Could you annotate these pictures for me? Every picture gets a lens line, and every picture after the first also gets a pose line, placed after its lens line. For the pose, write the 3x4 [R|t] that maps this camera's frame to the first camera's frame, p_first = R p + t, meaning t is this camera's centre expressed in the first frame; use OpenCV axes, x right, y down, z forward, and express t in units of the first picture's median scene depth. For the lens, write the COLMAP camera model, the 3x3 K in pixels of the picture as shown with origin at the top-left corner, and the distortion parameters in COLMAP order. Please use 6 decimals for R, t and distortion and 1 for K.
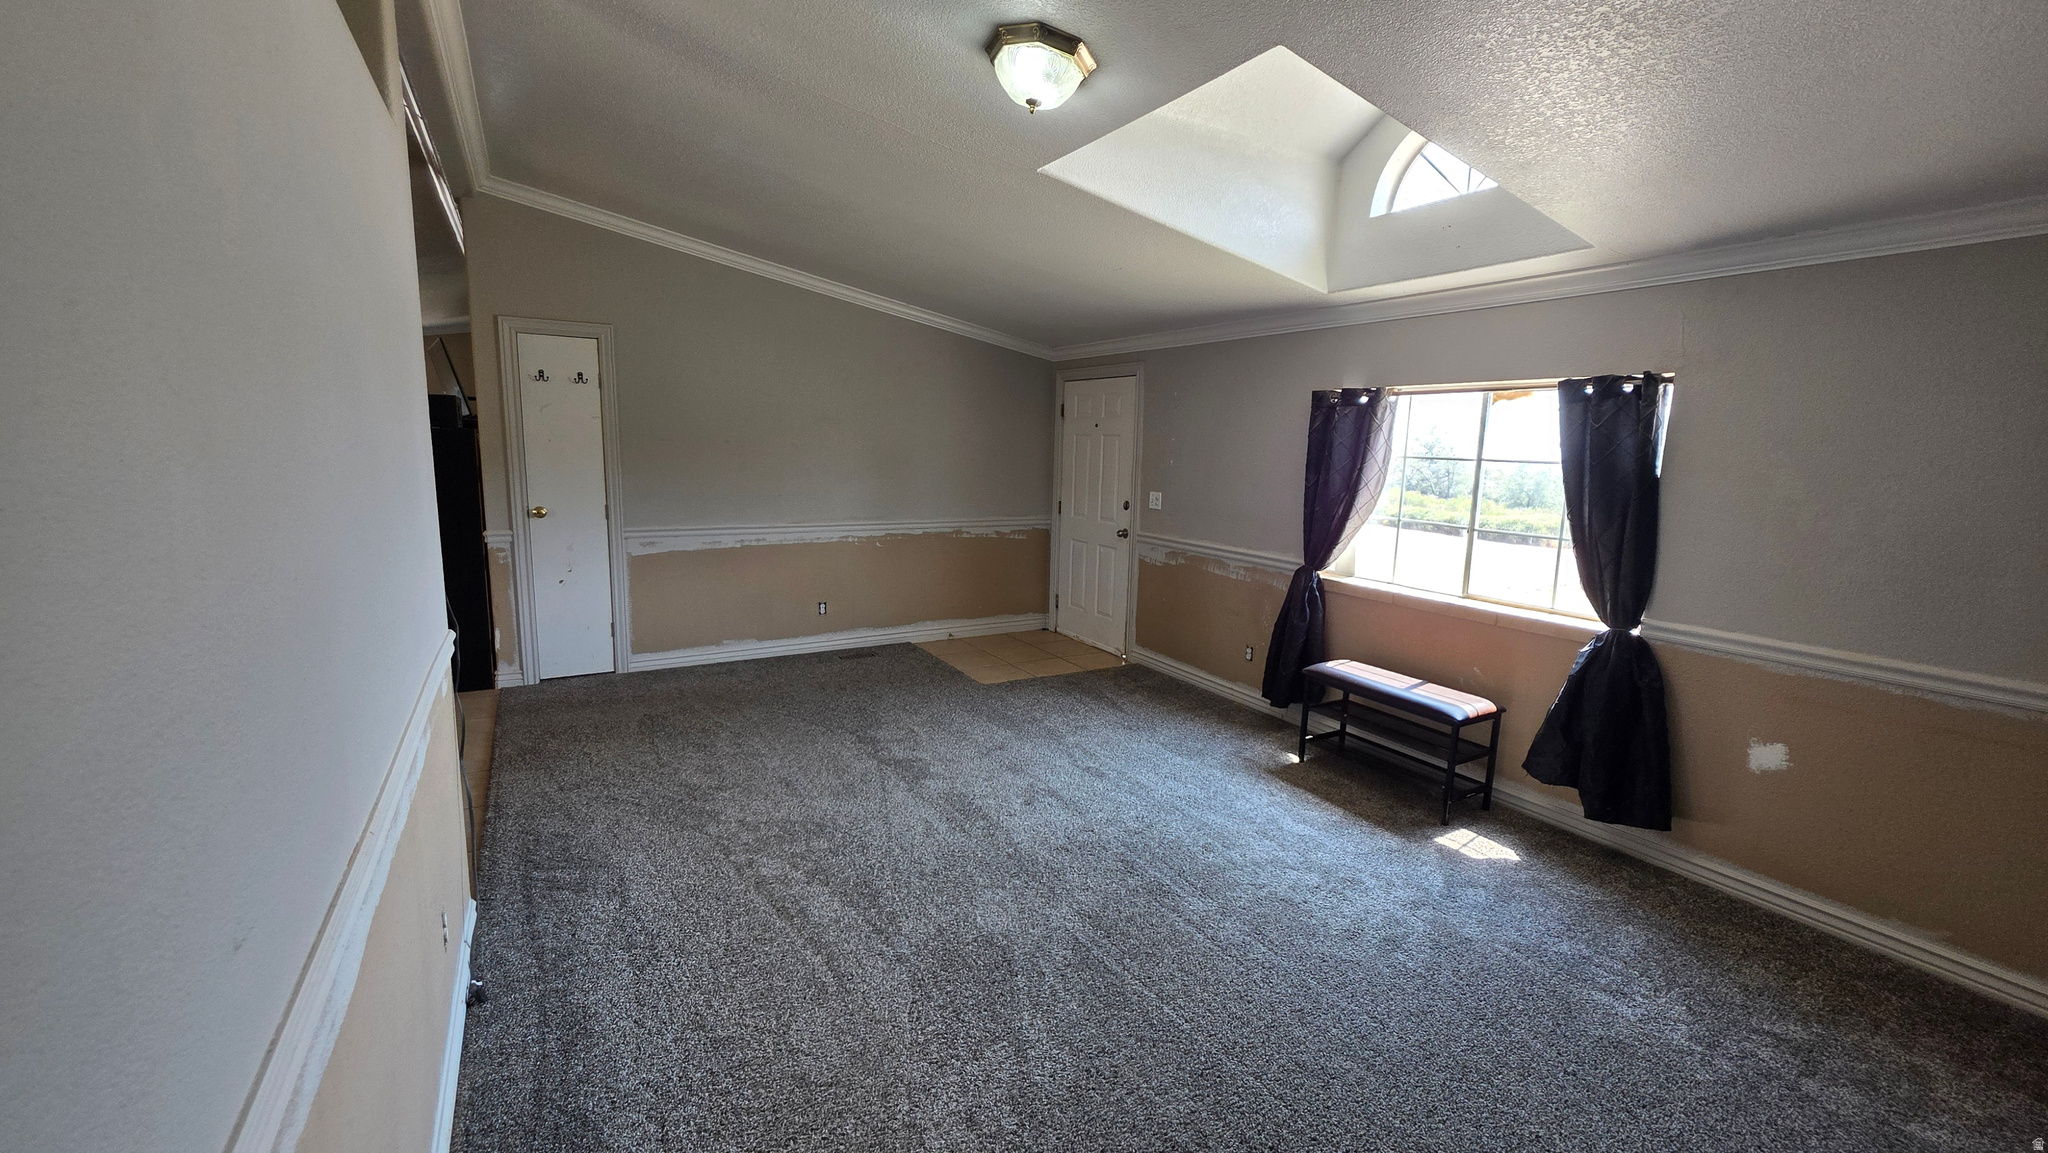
lens RADIAL K [[825.8, 0, 1030.6], [0, 825.8, 579.0], [0, 0, 1]] dist [0.001572, 0.000073]
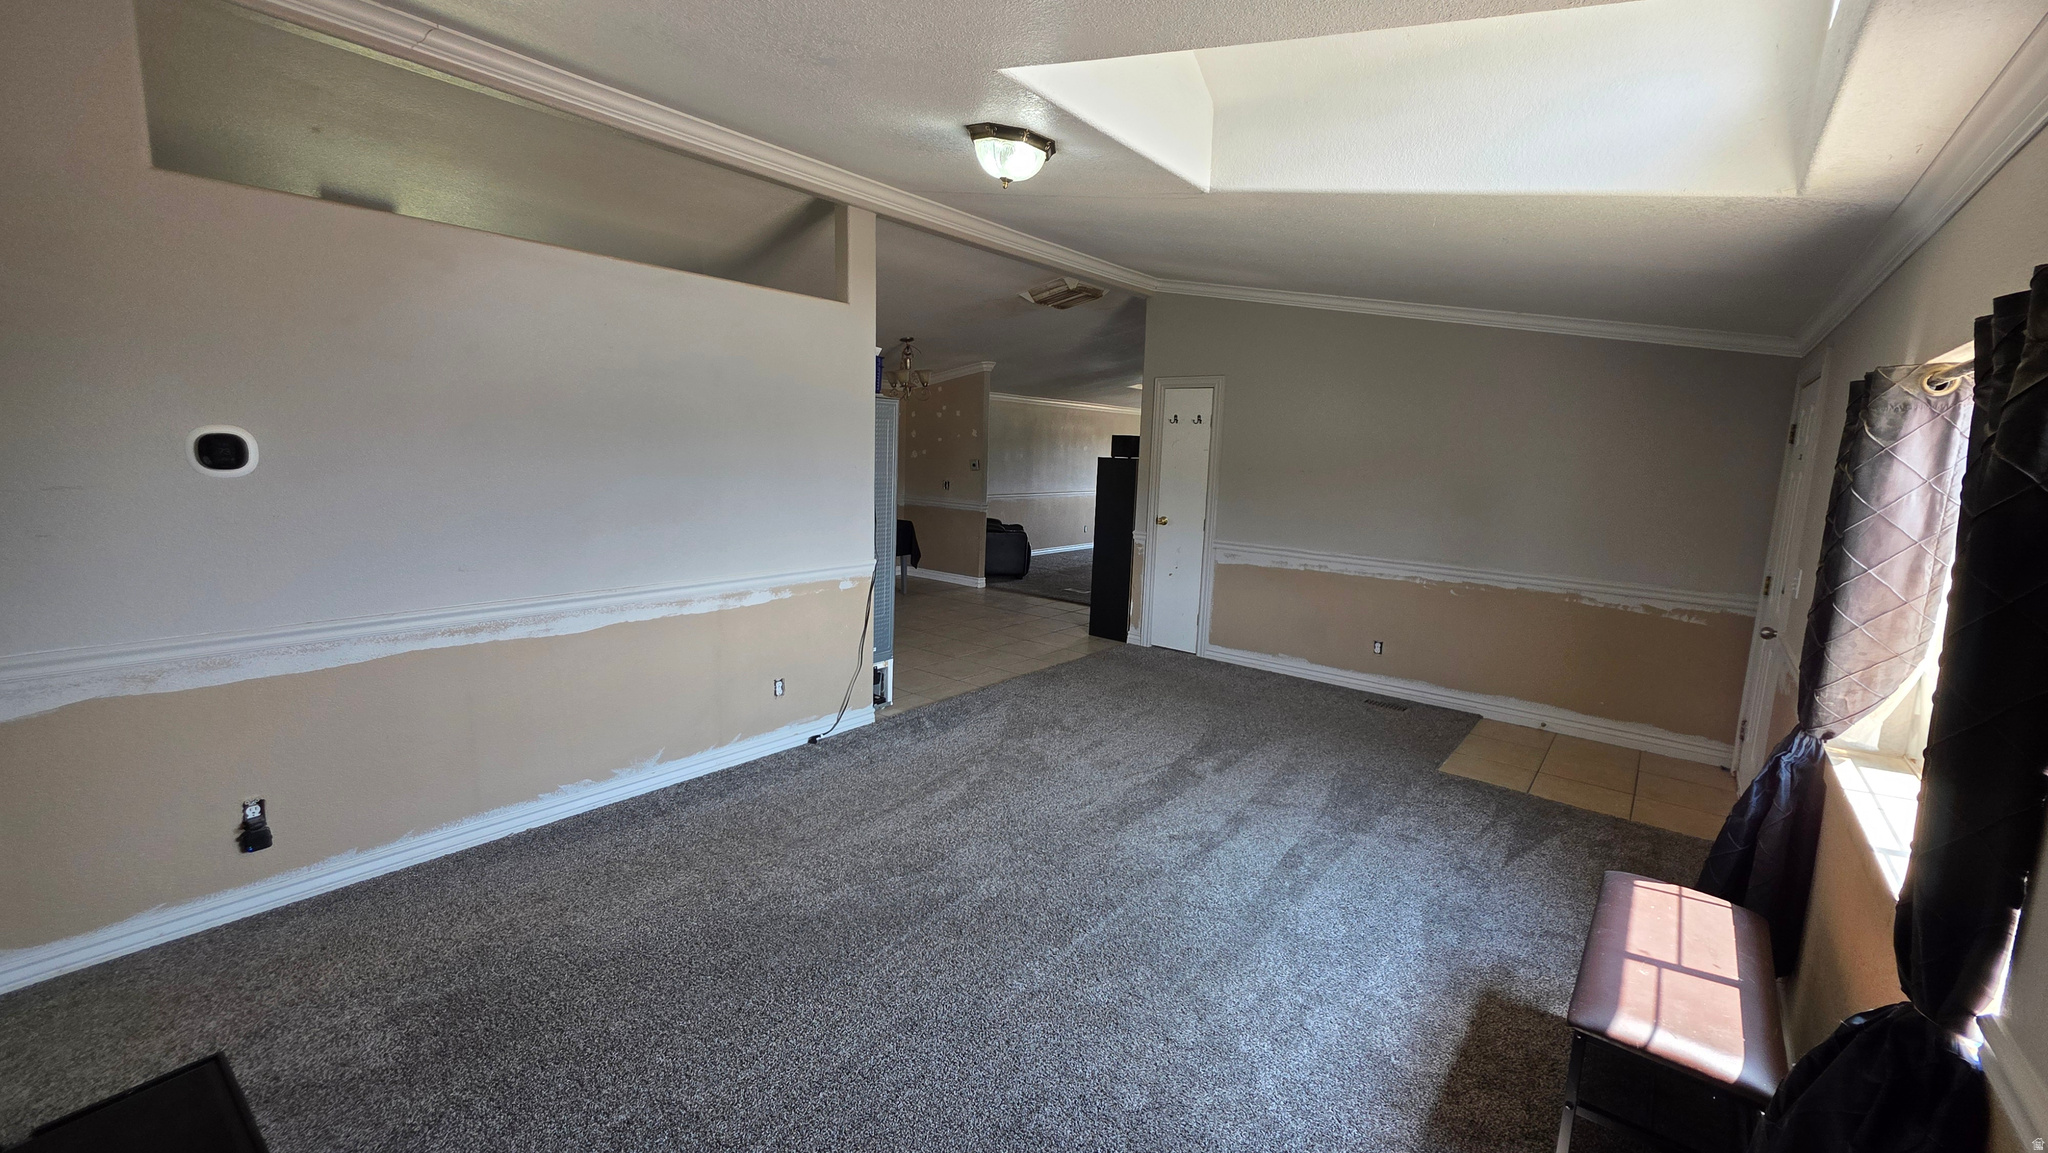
lens RADIAL K [[825.8, 0, 1024.4], [0, 825.8, 563.0], [0, 0, 1]] dist [0.001572, 0.000073]
pose [[0.342648, 0.117822, -0.932046, 0.575502], [-0.183391, 0.981407, 0.056642, -0.047089], [0.921390, 0.151521, 0.357884, 0.320895]]
